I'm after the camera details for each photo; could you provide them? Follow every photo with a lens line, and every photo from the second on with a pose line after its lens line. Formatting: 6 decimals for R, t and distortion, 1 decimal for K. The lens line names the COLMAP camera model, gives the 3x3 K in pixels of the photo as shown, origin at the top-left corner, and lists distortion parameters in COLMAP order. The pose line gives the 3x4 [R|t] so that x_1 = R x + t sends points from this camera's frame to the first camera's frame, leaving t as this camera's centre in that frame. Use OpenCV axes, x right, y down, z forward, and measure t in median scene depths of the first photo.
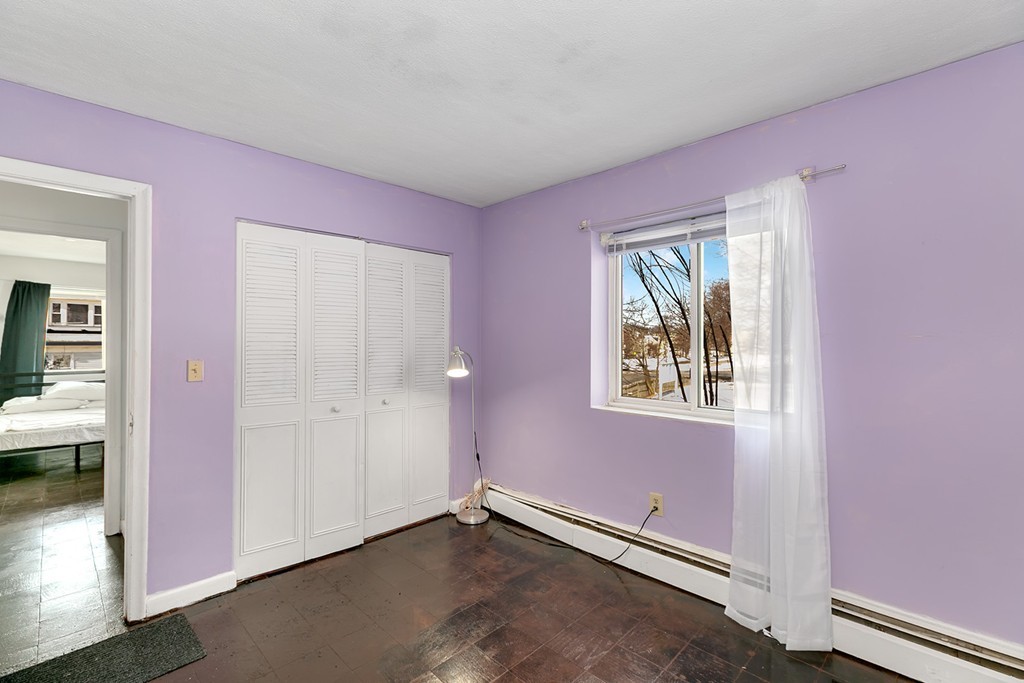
lens RADIAL K [[463.3, 0, 512.8], [0, 463.3, 343.7], [0, 0, 1]] dist [0.004514, -0.000117]
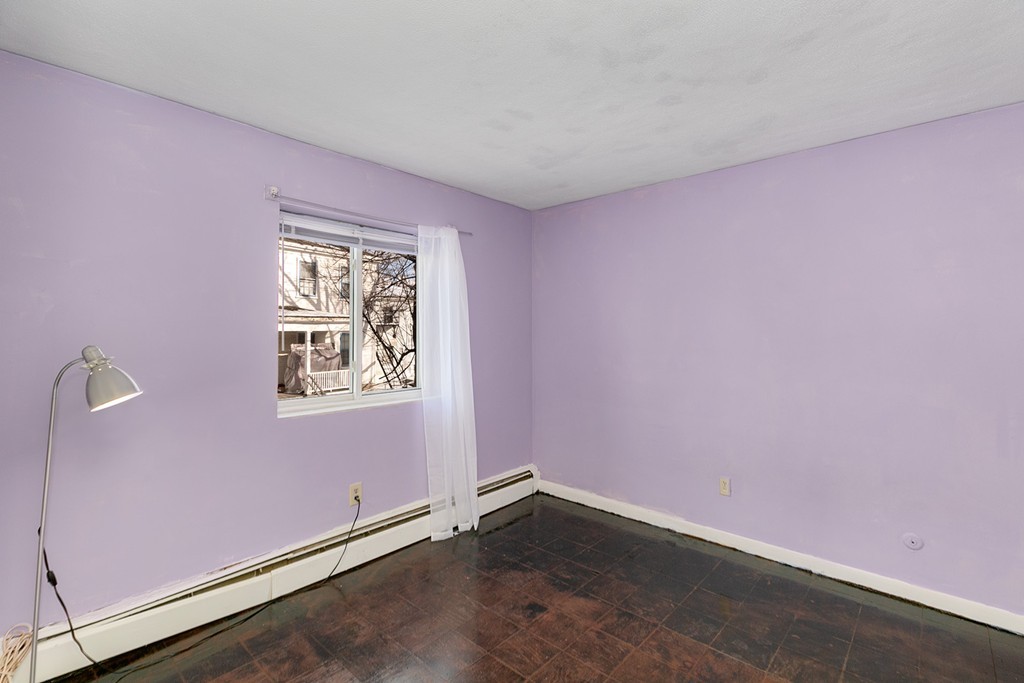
lens RADIAL K [[463.3, 0, 512.7], [0, 463.3, 335.4], [0, 0, 1]] dist [0.004514, -0.000117]
pose [[-0.045832, 0.000737, 0.998949, -0.775551], [0.005430, 0.999985, -0.000489, -0.005563], [-0.998934, 0.005402, -0.045835, 0.727701]]
